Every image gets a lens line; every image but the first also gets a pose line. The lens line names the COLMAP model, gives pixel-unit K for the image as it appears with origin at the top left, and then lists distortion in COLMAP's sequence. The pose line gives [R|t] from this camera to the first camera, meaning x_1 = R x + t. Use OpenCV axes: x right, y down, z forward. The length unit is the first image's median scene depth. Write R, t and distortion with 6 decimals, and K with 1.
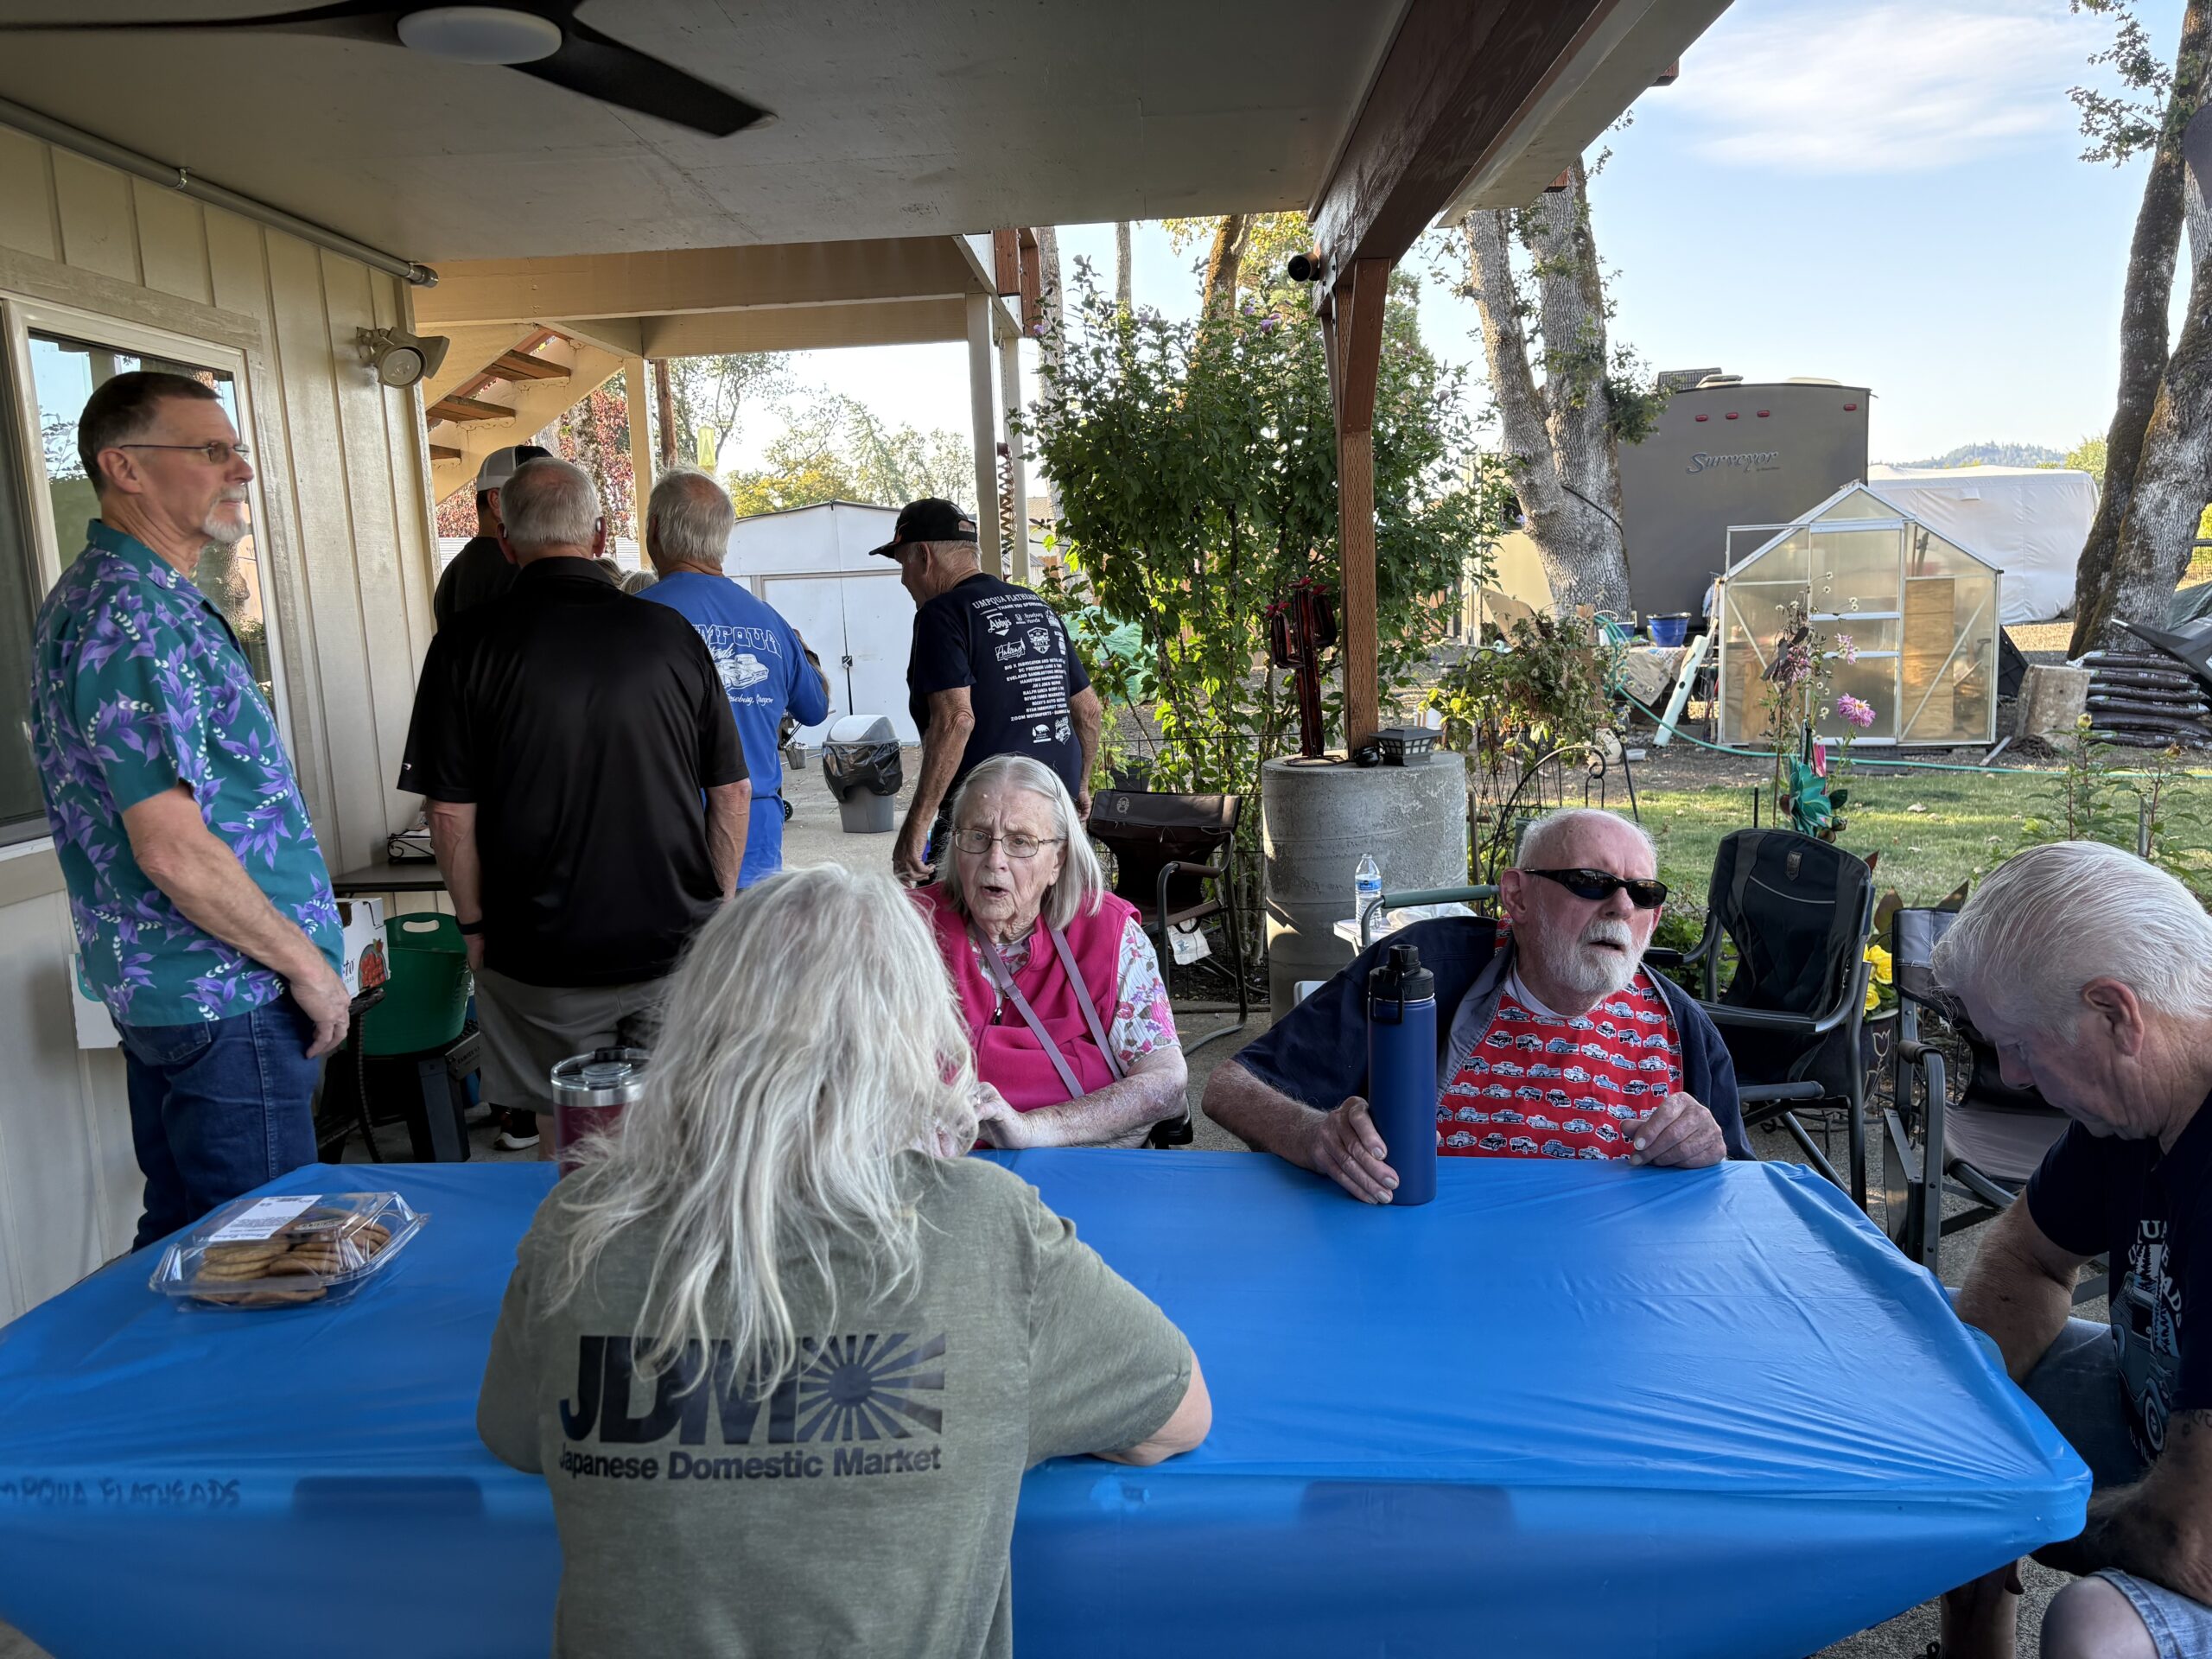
lens RADIAL K [[1648.3, 0, 1109.5], [0, 1648.3, 825.9], [0, 0, 1]] dist [0.043339, -0.057444]
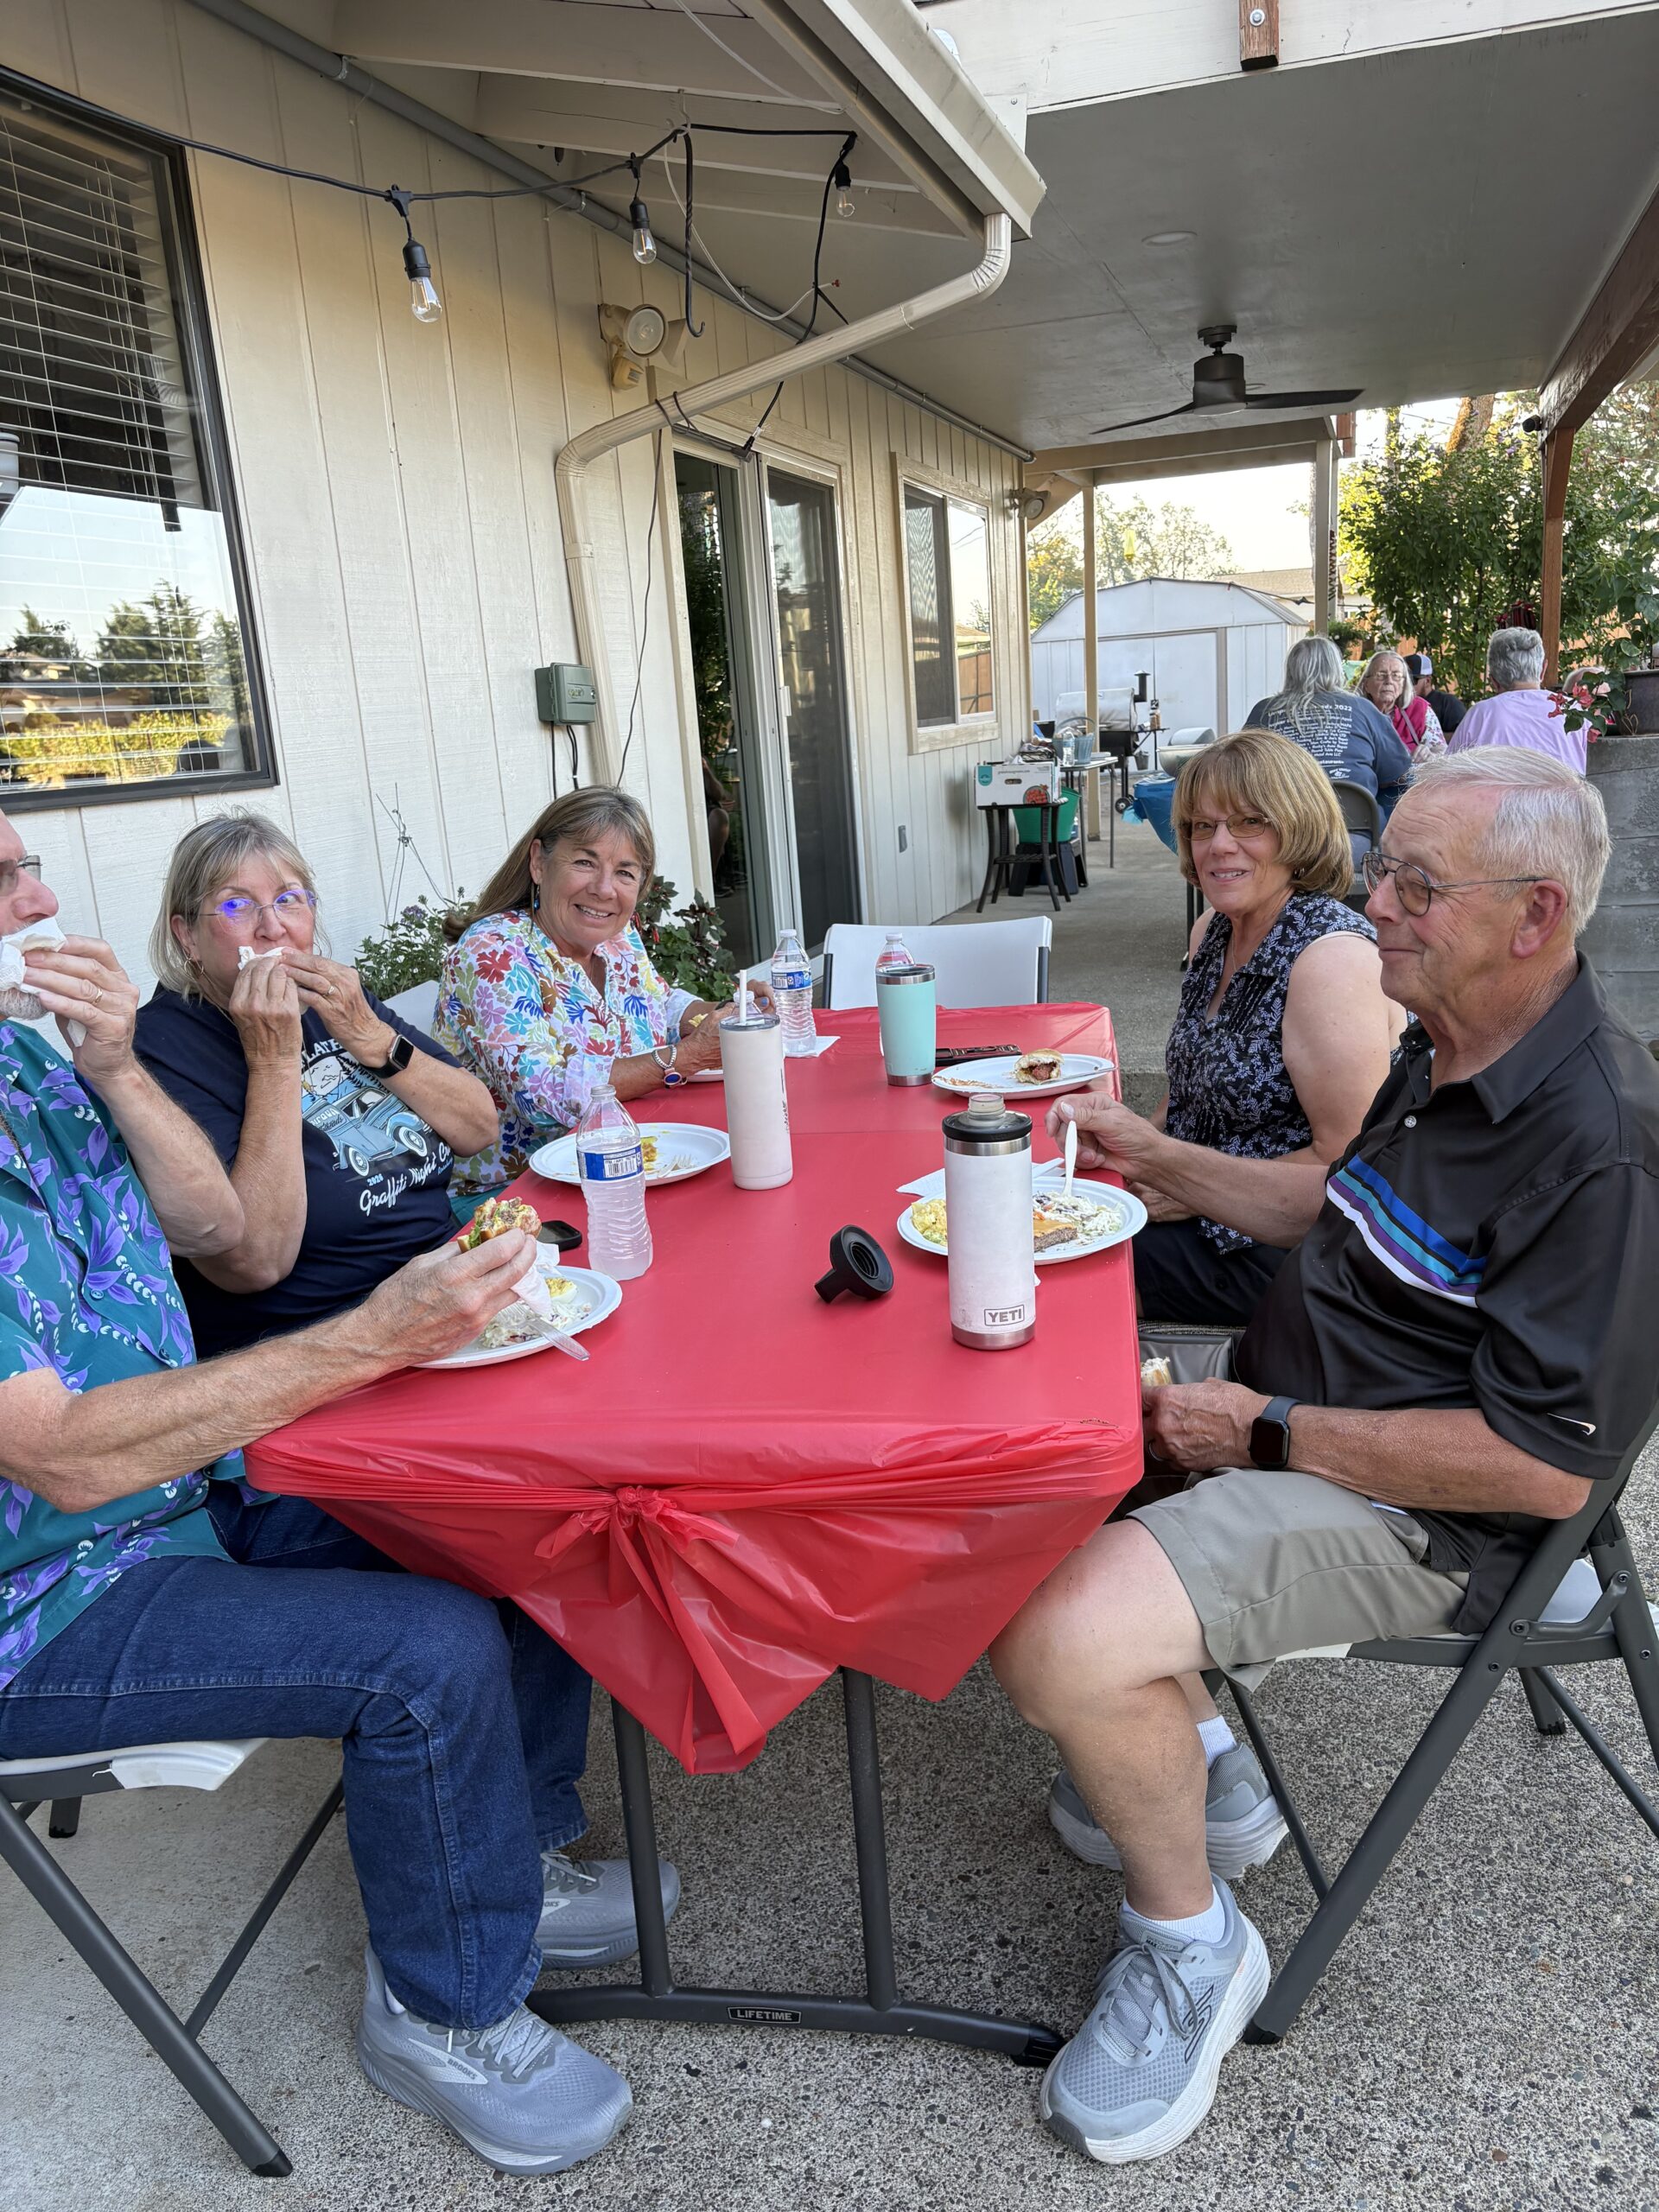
lens RADIAL K [[1648.3, 0, 826.7], [0, 1648.3, 1110.7], [0, 0, 1]] dist [0.043339, -0.057444]
pose [[0.957905, 0.053995, -0.281962, -0.053931], [-0.021465, 0.992875, 0.117211, 0.168009], [0.286282, -0.106225, 0.952239, -0.821979]]
